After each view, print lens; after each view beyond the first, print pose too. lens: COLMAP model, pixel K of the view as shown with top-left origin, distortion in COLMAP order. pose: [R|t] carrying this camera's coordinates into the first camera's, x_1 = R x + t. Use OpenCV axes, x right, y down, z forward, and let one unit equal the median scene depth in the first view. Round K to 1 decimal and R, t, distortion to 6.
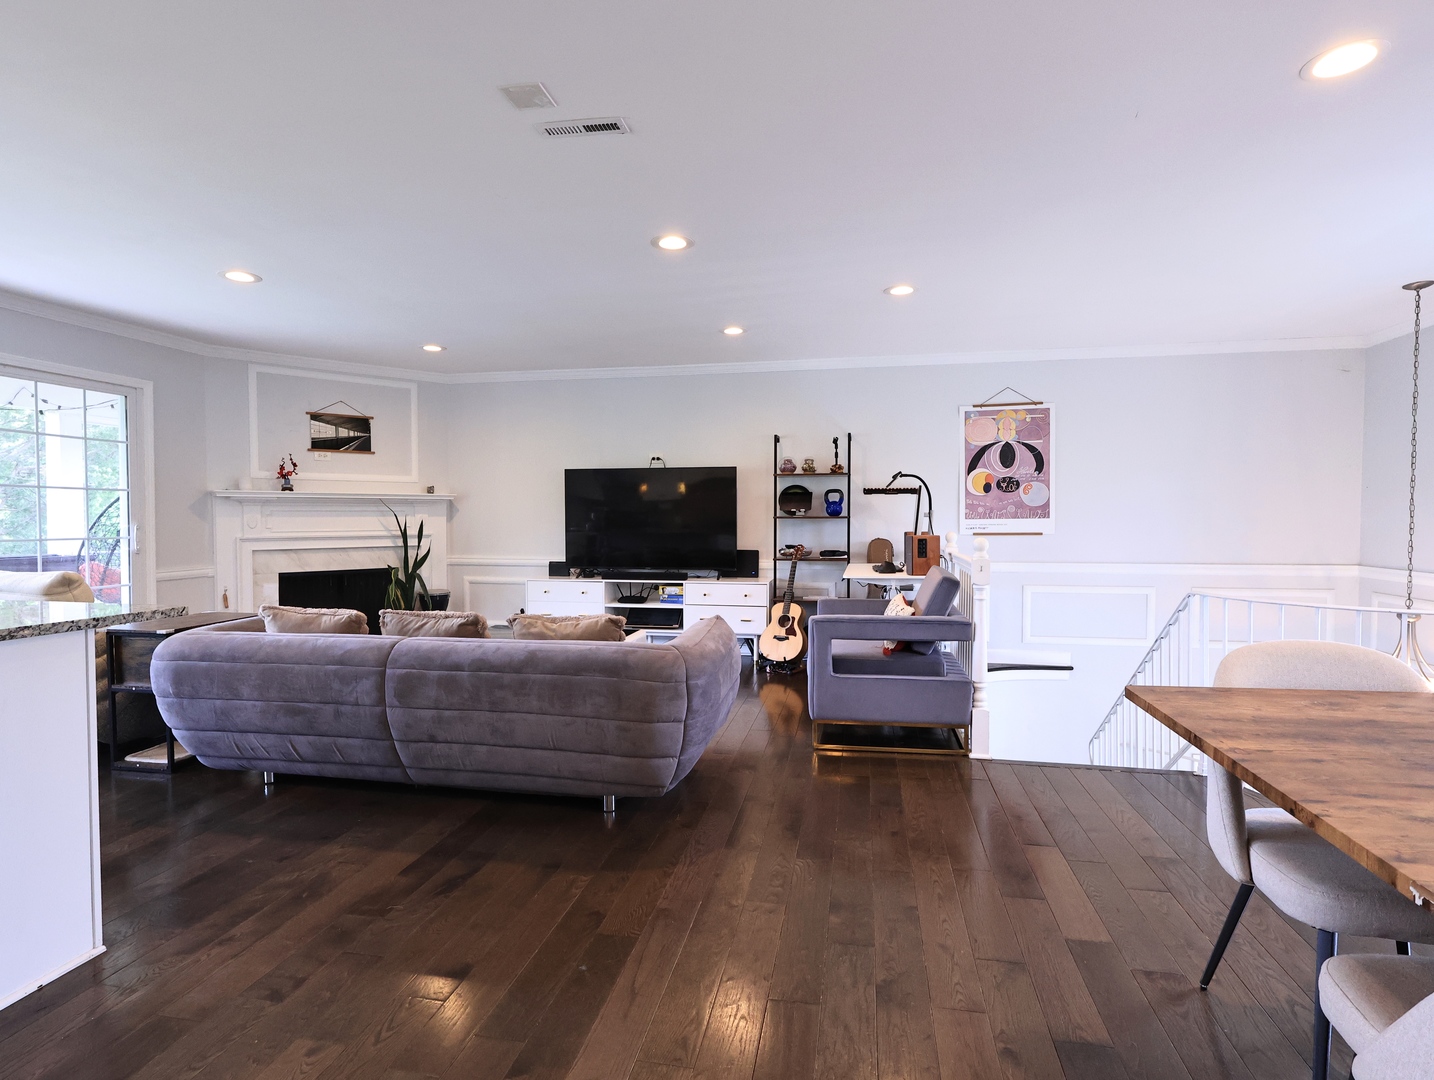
lens RADIAL K [[750.5, 0, 717.0], [0, 750.5, 540.0], [0, 0, 1]] dist [0.001913, 0.000039]
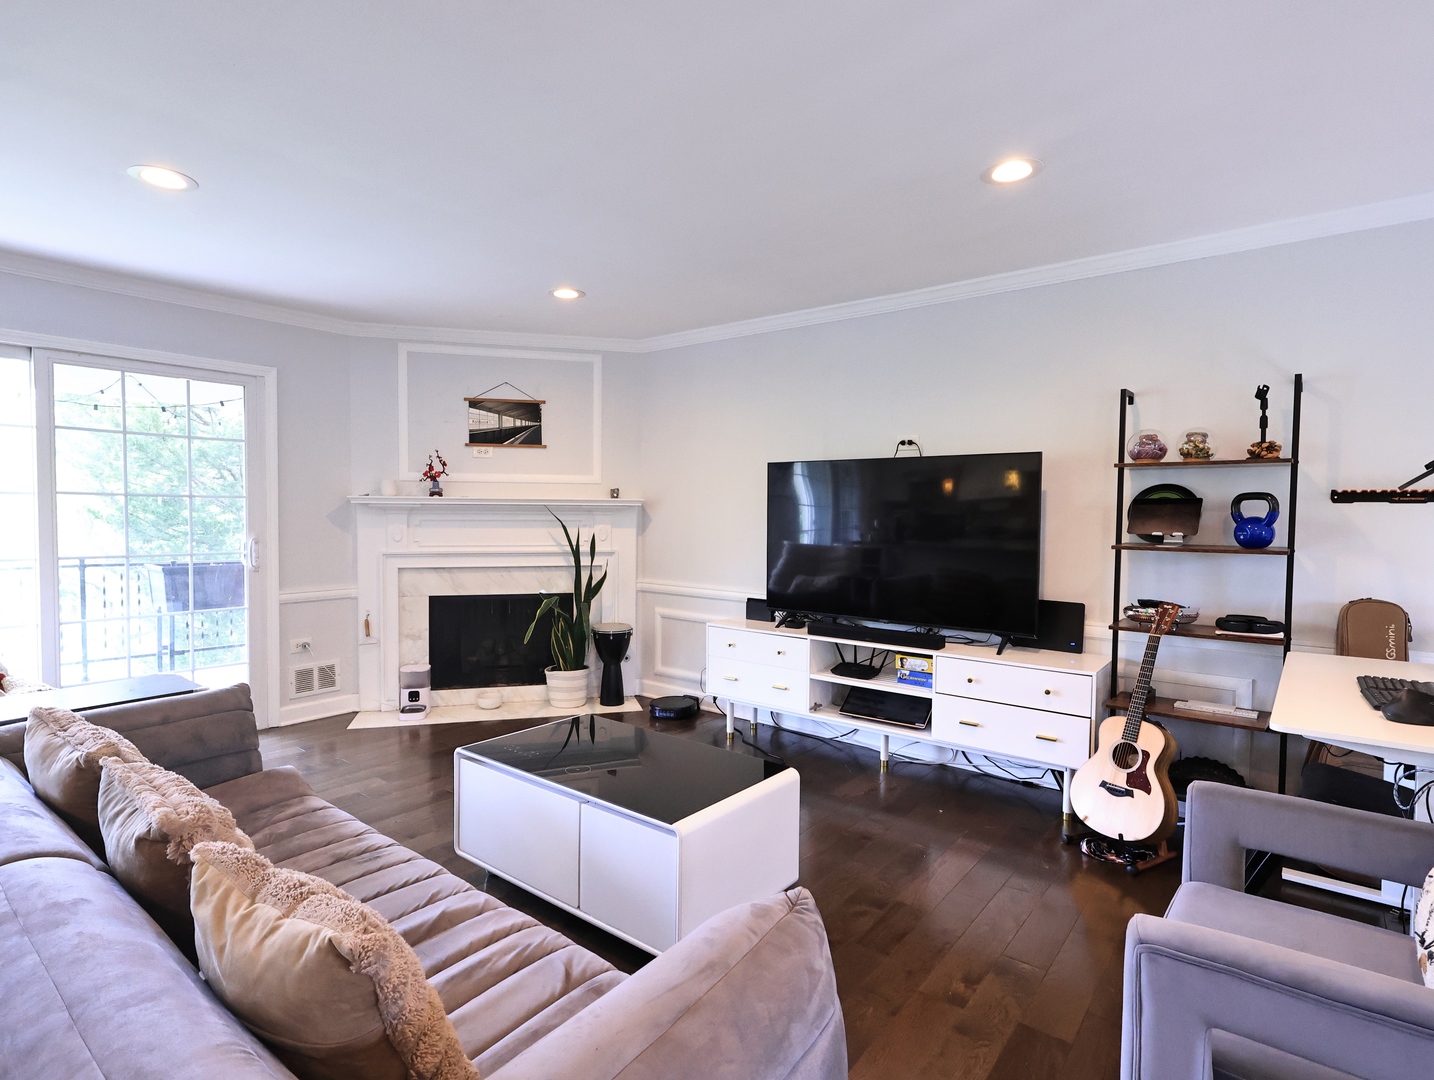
lens RADIAL K [[750.5, 0, 717.0], [0, 750.5, 540.0], [0, 0, 1]] dist [0.001913, 0.000039]
pose [[0.889738, 0.027256, -0.455657, 0.067163], [-0.024339, 0.999628, 0.012270, -0.033817], [0.455822, 0.000173, 0.890071, 0.400807]]
